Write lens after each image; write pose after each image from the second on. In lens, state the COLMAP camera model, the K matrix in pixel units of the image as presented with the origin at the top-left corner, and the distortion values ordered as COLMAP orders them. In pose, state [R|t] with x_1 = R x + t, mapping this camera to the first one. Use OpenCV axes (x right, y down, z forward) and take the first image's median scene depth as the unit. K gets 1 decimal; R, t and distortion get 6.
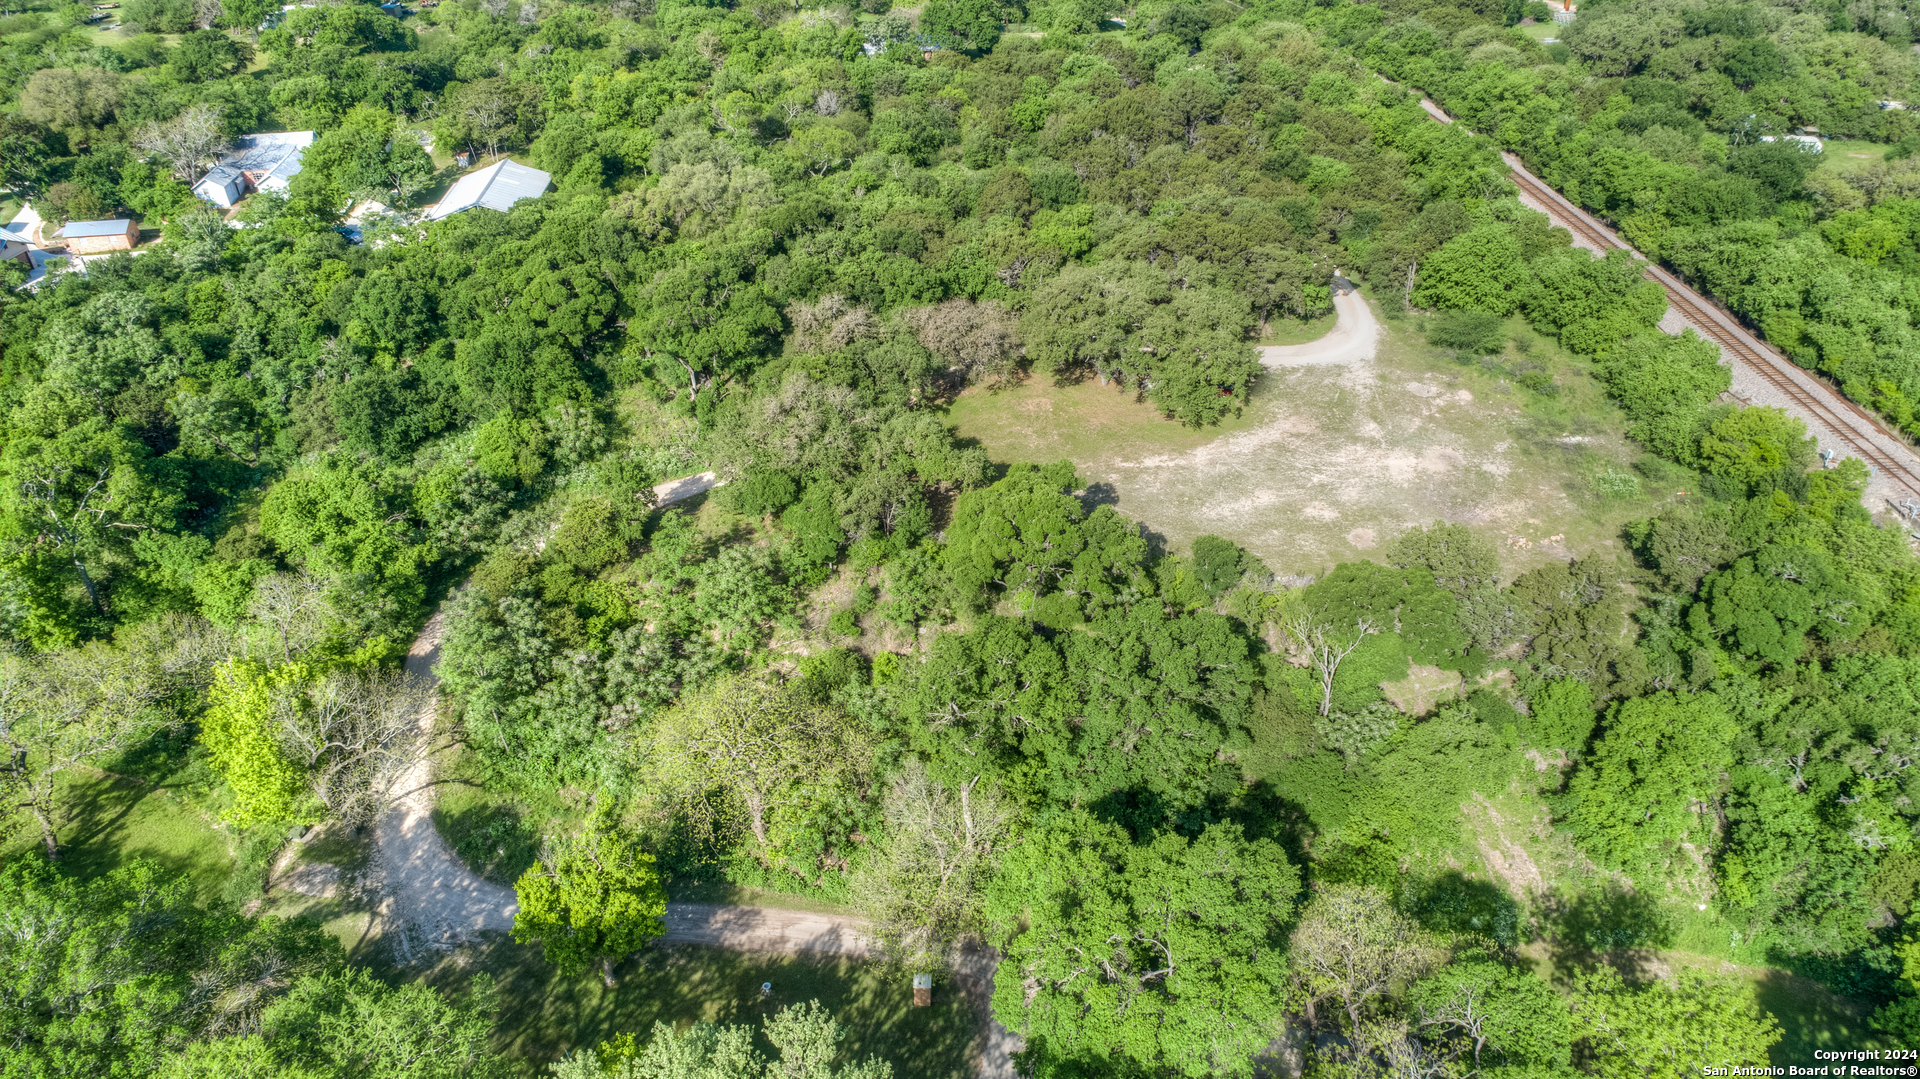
lens RADIAL K [[1304.3, 0, 959.7], [0, 1304.3, 540.3], [0, 0, 1]] dist [-0.011157, 0.009494]
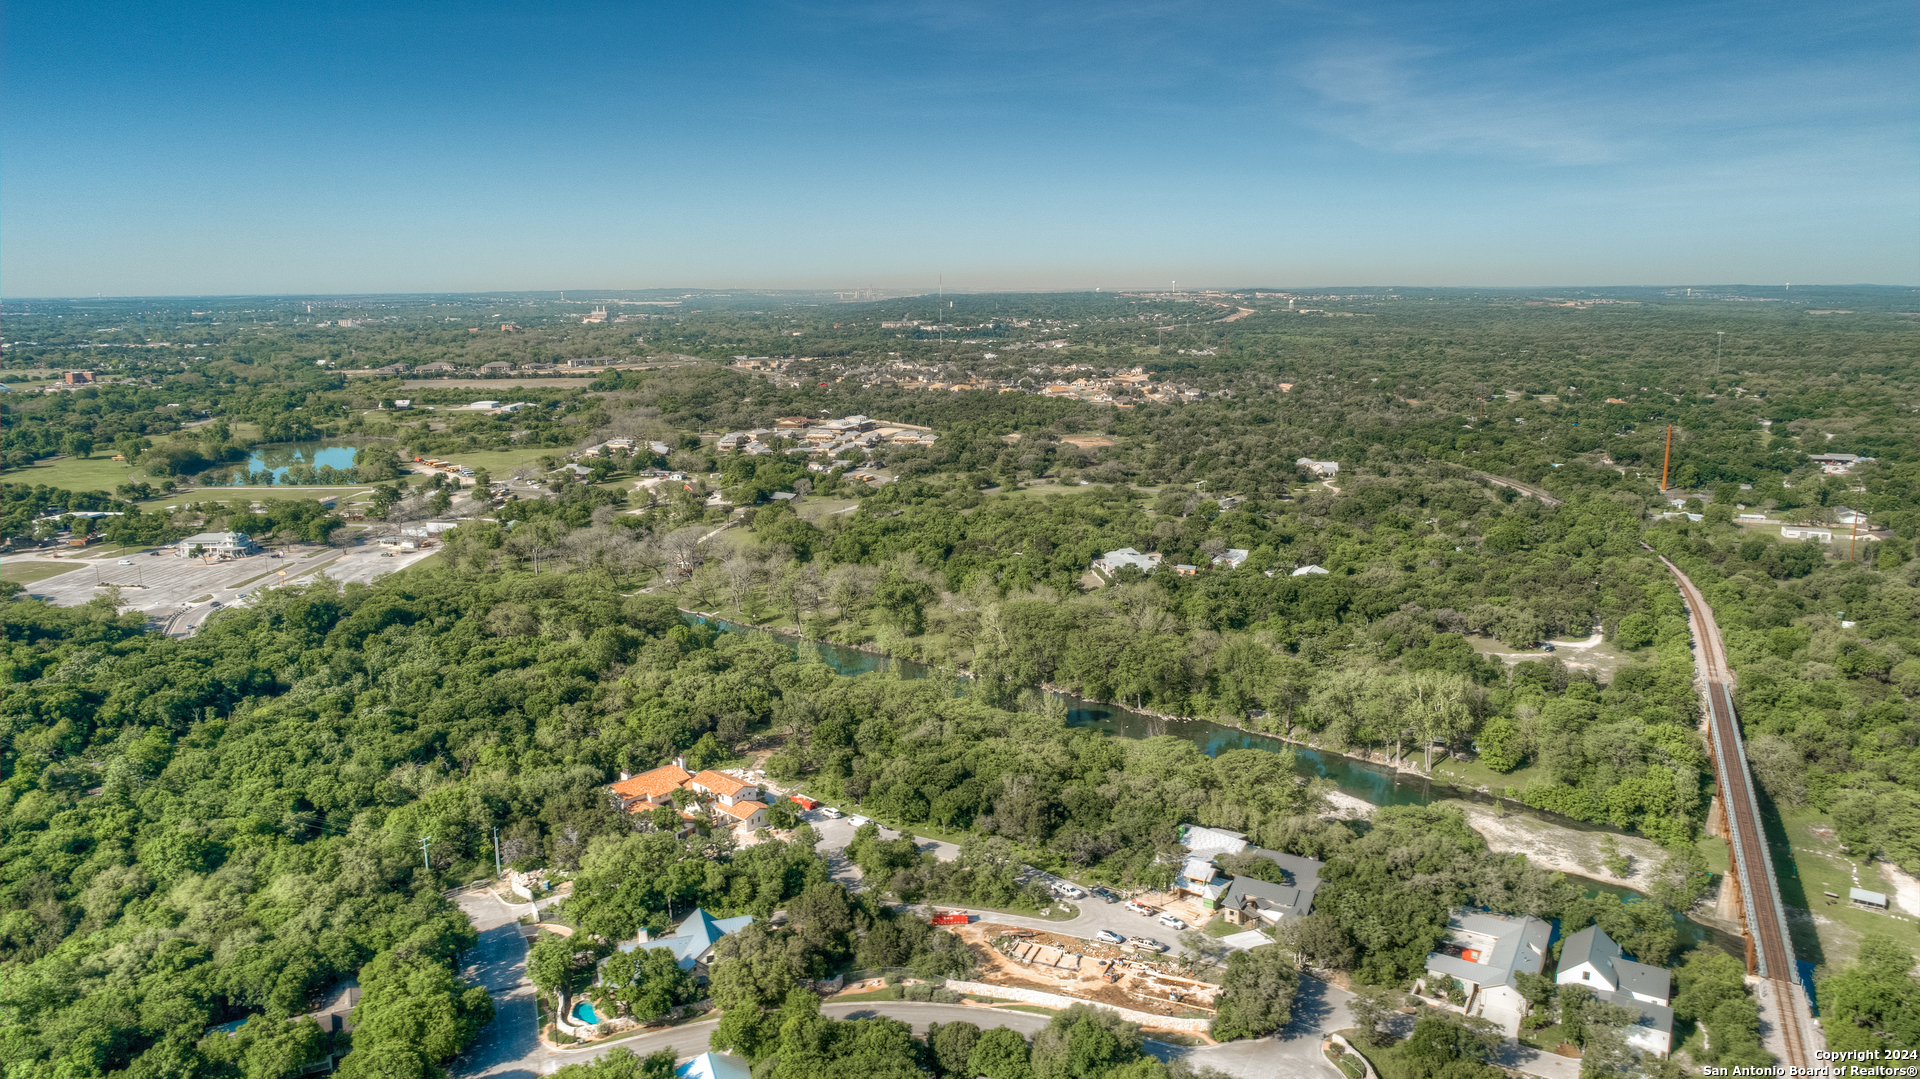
lens RADIAL K [[1304.3, 0, 959.5], [0, 1304.3, 535.9], [0, 0, 1]] dist [-0.011157, 0.009494]
pose [[0.865621, 0.105091, -0.489546, 0.386657], [-0.283113, 0.909151, -0.305436, 0.759899], [0.412973, 0.402989, 0.816733, -1.733029]]
